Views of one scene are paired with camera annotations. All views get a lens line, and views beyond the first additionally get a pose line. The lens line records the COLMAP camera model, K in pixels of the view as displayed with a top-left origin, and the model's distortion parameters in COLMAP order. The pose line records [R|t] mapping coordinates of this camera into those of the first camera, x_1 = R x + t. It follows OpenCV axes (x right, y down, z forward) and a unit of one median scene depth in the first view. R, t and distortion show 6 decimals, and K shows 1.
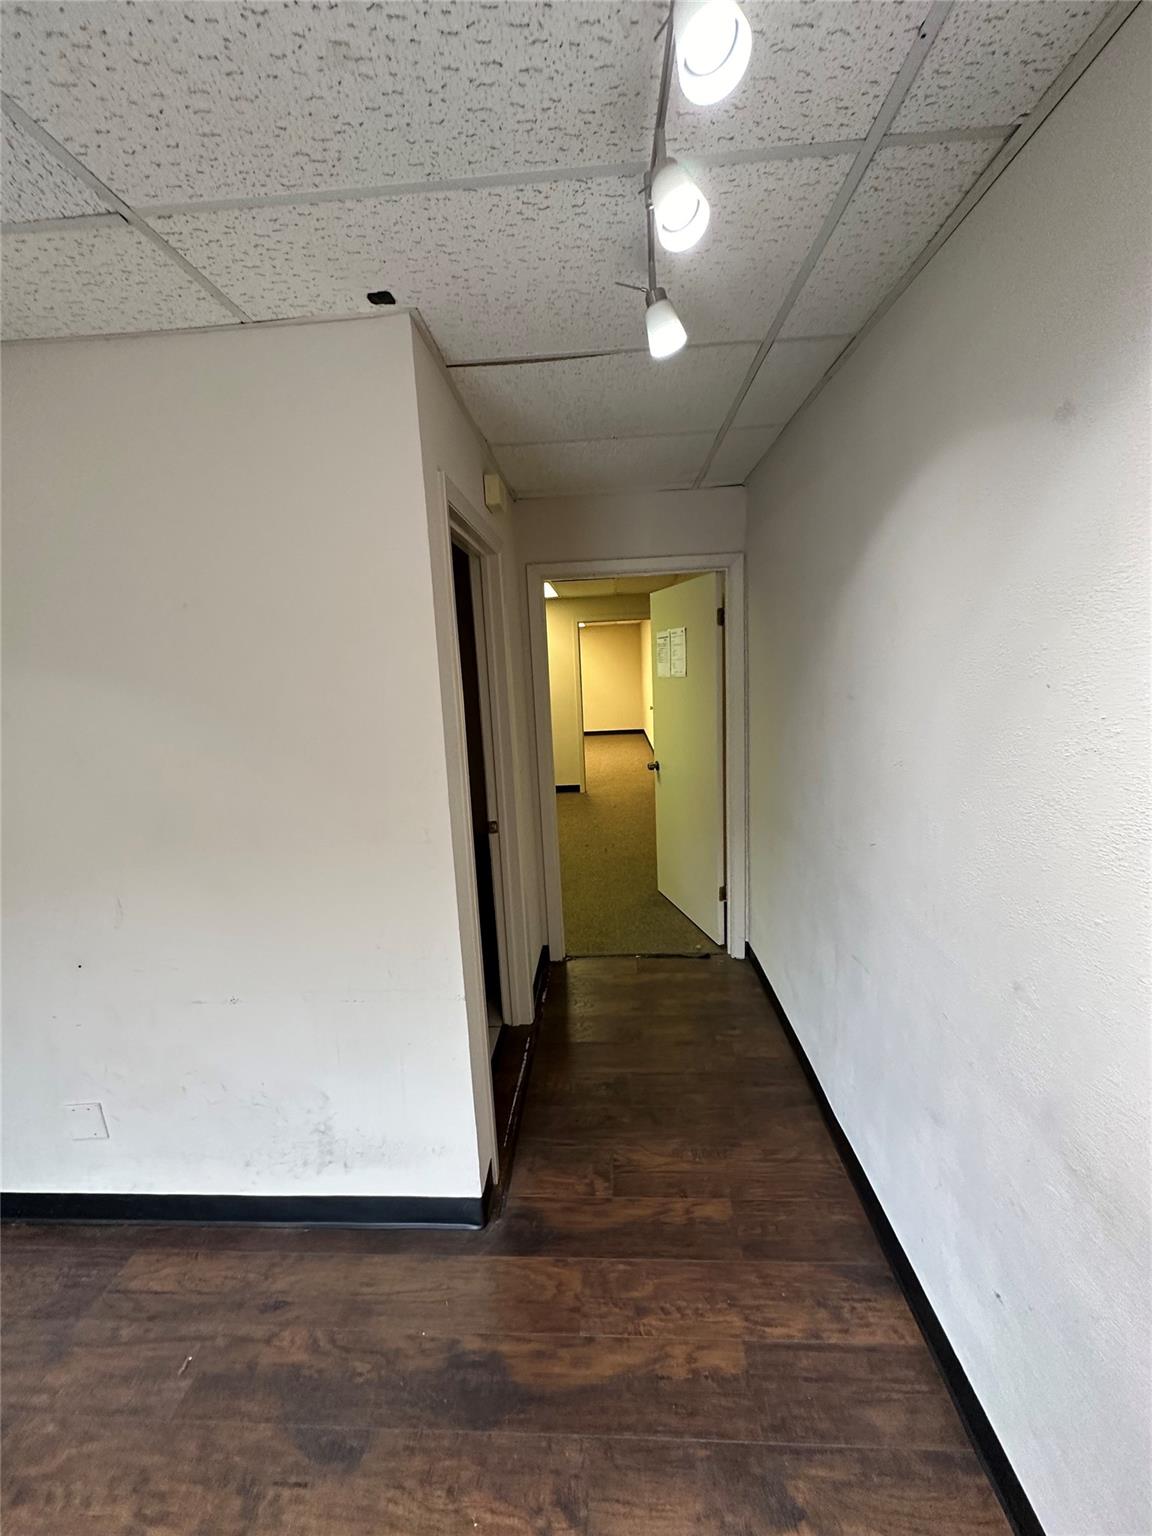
lens RADIAL K [[609.4, 0, 576.0], [0, 609.4, 768.0], [0, 0, 1]] dist [-0.003011, -0.000049]
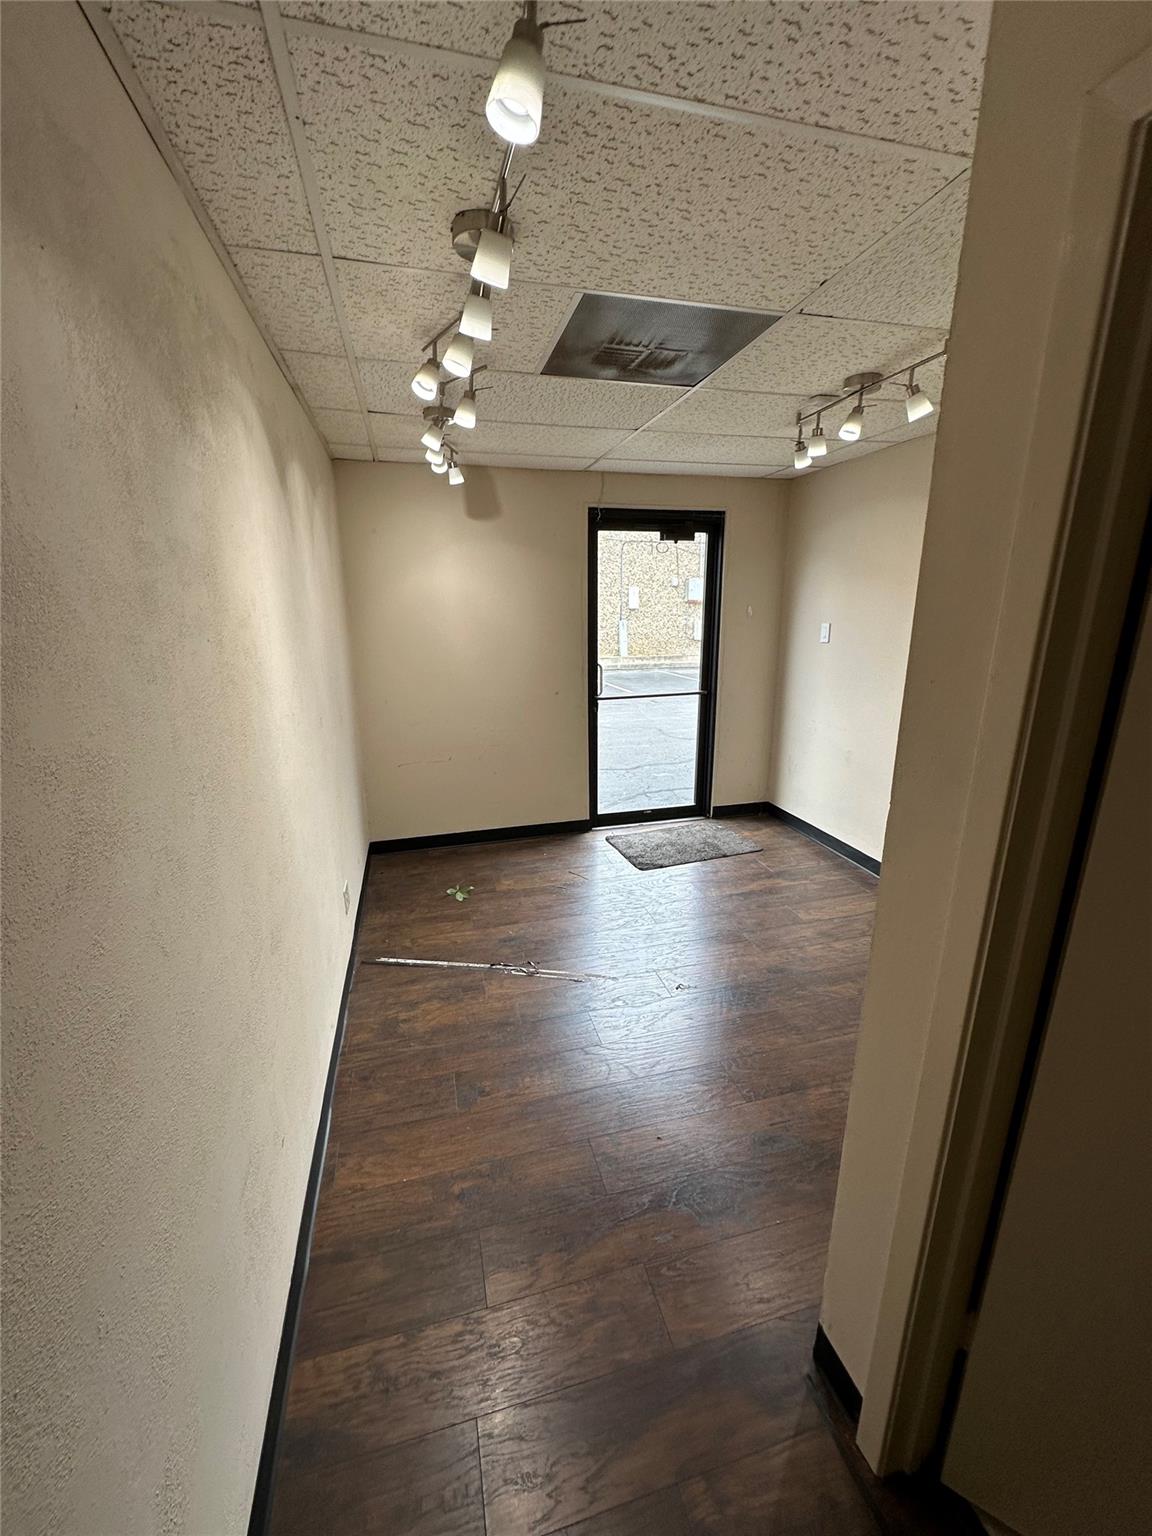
lens RADIAL K [[609.4, 0, 576.0], [0, 609.4, 768.0], [0, 0, 1]] dist [-0.003011, -0.000049]
pose [[-0.950417, 0.132897, -0.281150, 0.294803], [-0.001427, 0.902211, 0.431292, -0.273493], [0.310974, 0.410308, -0.857288, 1.512583]]
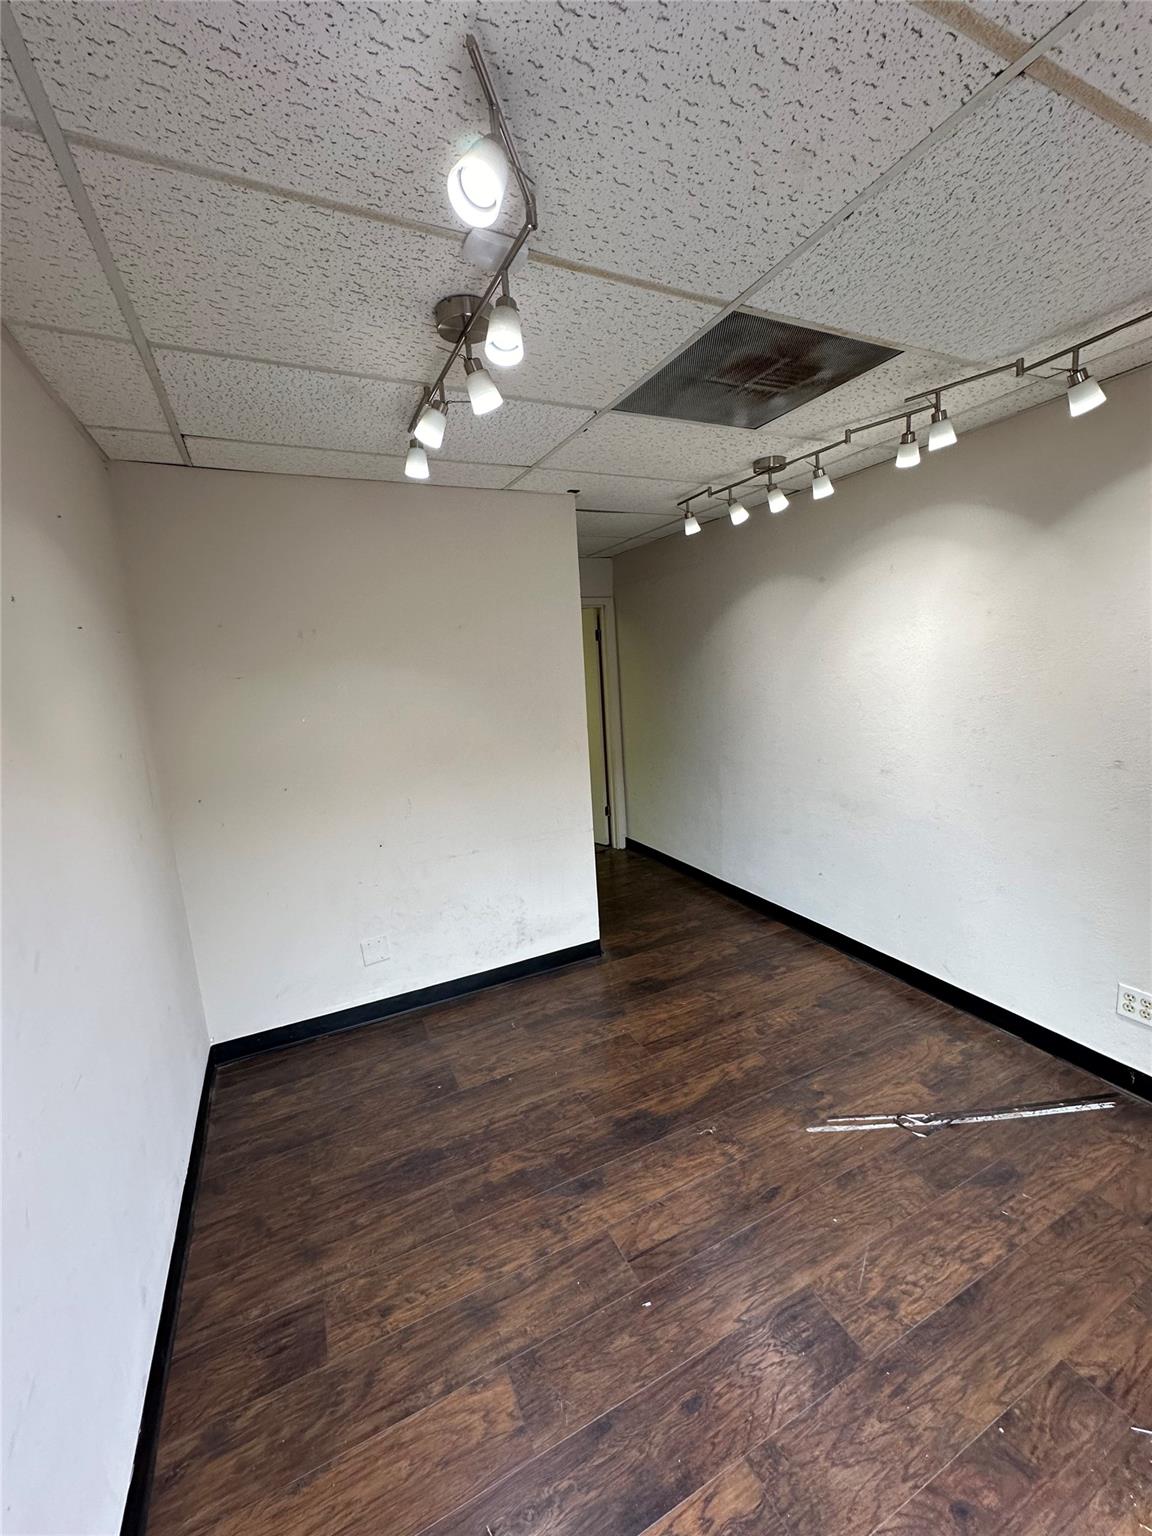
lens RADIAL K [[609.4, 0, 576.0], [0, 609.4, 768.0], [0, 0, 1]] dist [-0.003011, -0.000049]
pose [[0.878077, -0.086780, 0.470585, -0.954520], [0.102025, 0.994758, -0.006927, 0.111750], [-0.467517, 0.054094, 0.882327, -0.329516]]
